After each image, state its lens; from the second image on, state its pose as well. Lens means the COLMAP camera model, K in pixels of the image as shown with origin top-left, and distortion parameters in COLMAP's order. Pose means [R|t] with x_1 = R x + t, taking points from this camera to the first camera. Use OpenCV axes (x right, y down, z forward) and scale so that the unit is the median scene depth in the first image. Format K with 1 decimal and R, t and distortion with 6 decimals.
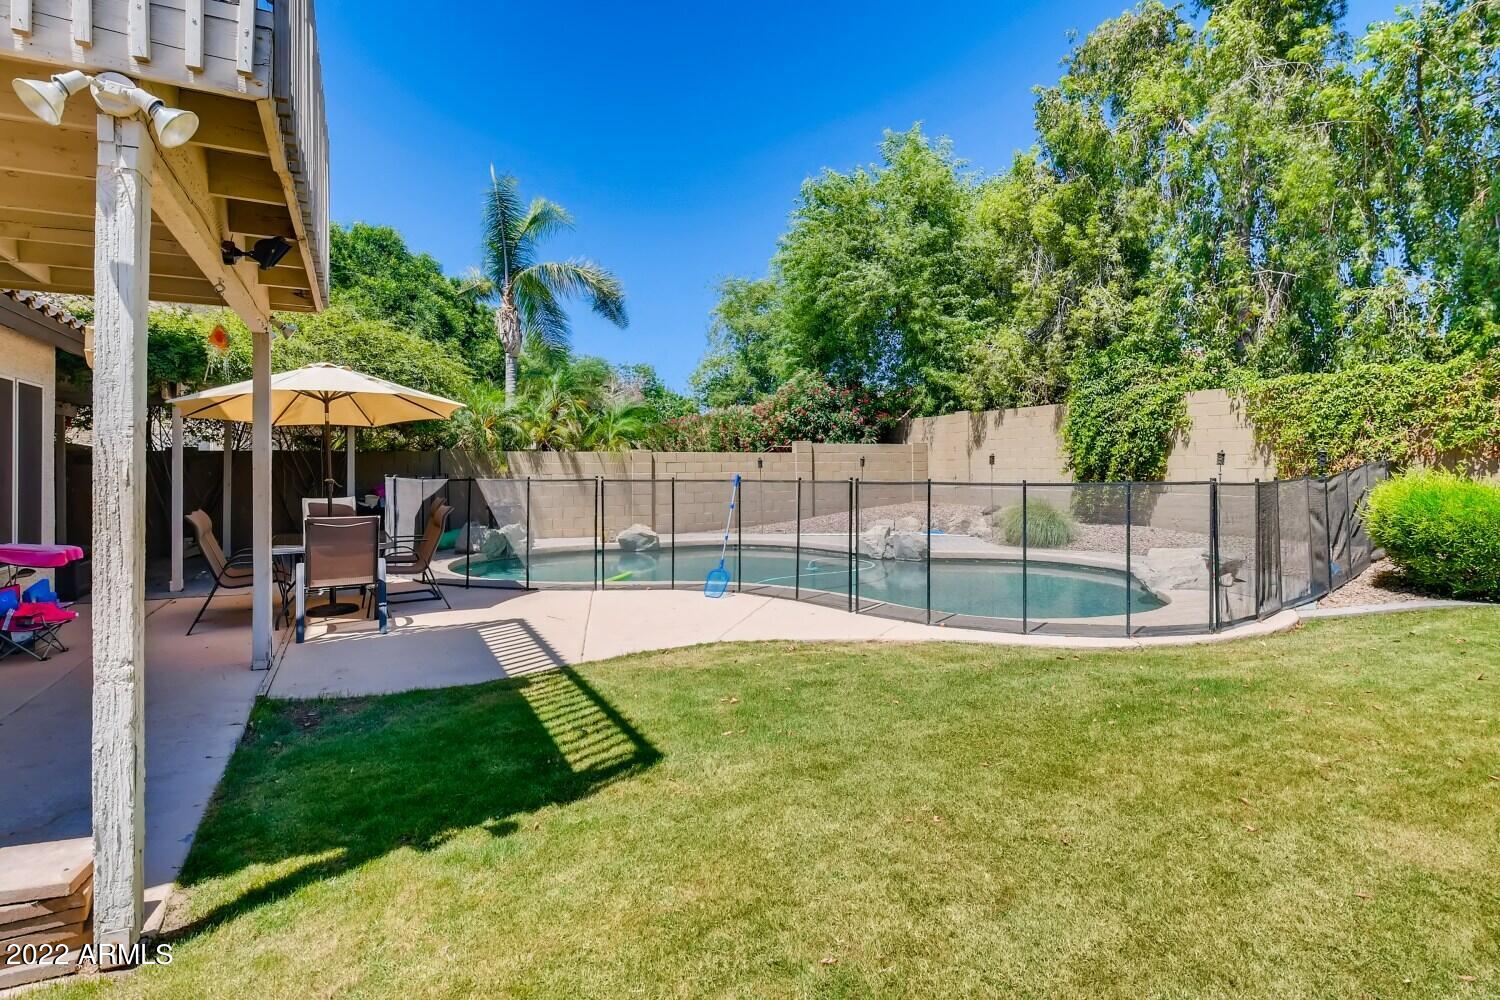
lens RADIAL K [[778.9, 0, 743.4], [0, 778.9, 495.4], [0, 0, 1]] dist [0.013053, 0.000315]
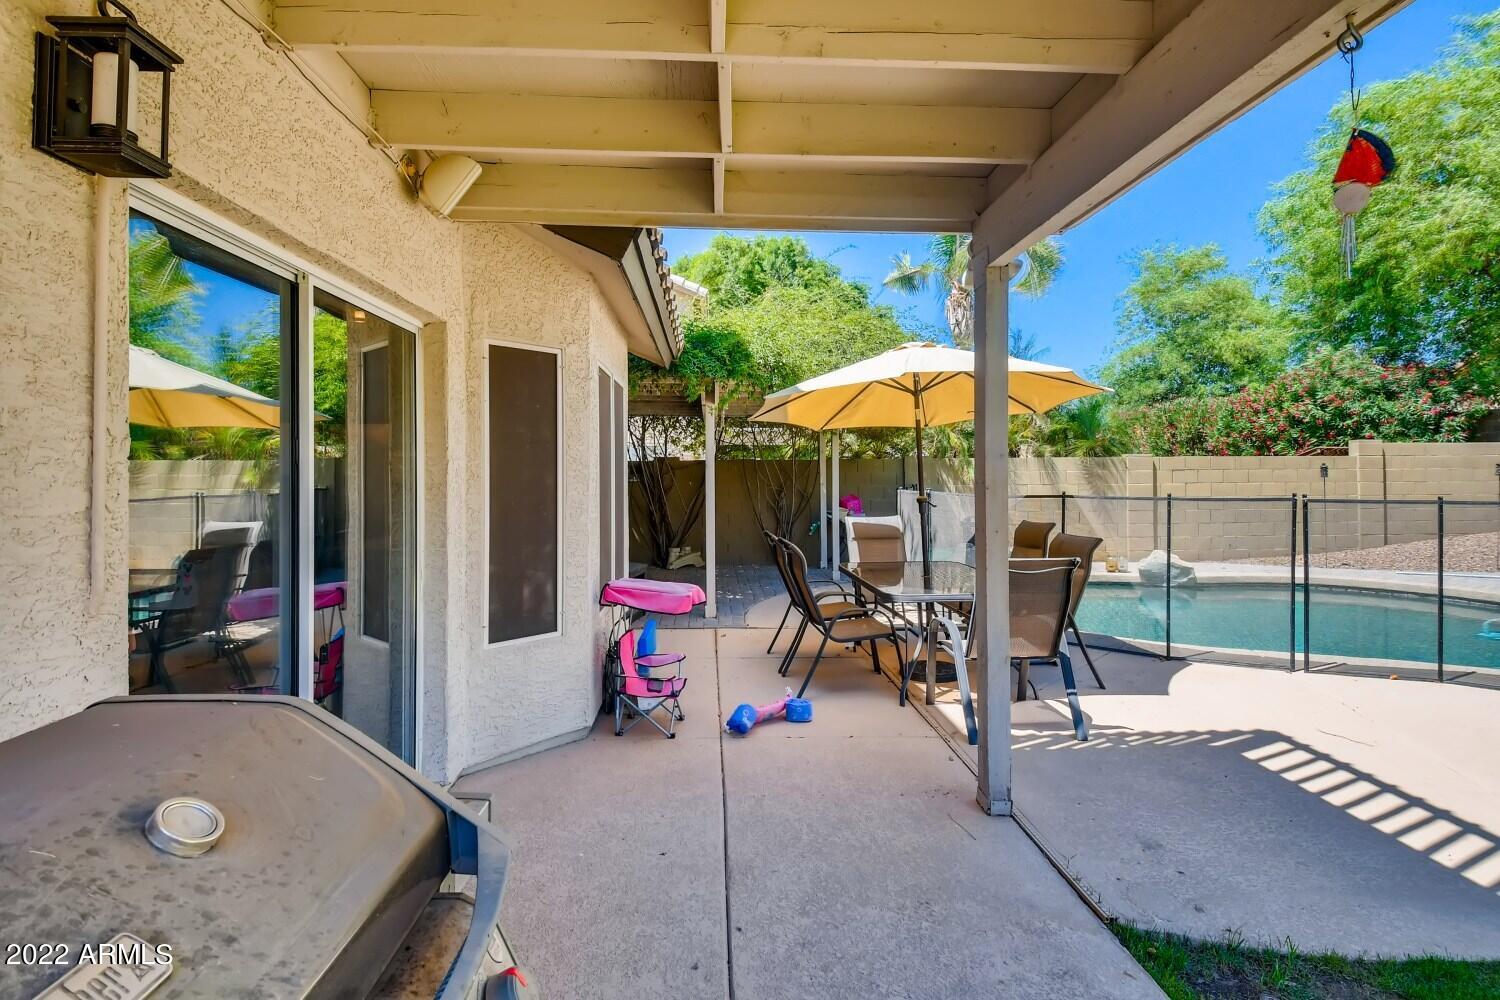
lens RADIAL K [[782.1, 0, 751.4], [0, 782.1, 487.5], [0, 0, 1]] dist [0.012950, -0.014675]
pose [[0.919541, 0.004017, -0.392974, -0.145864], [-0.011507, 0.999794, -0.016706, -0.005822], [0.392826, 0.019884, 0.919398, 0.091977]]
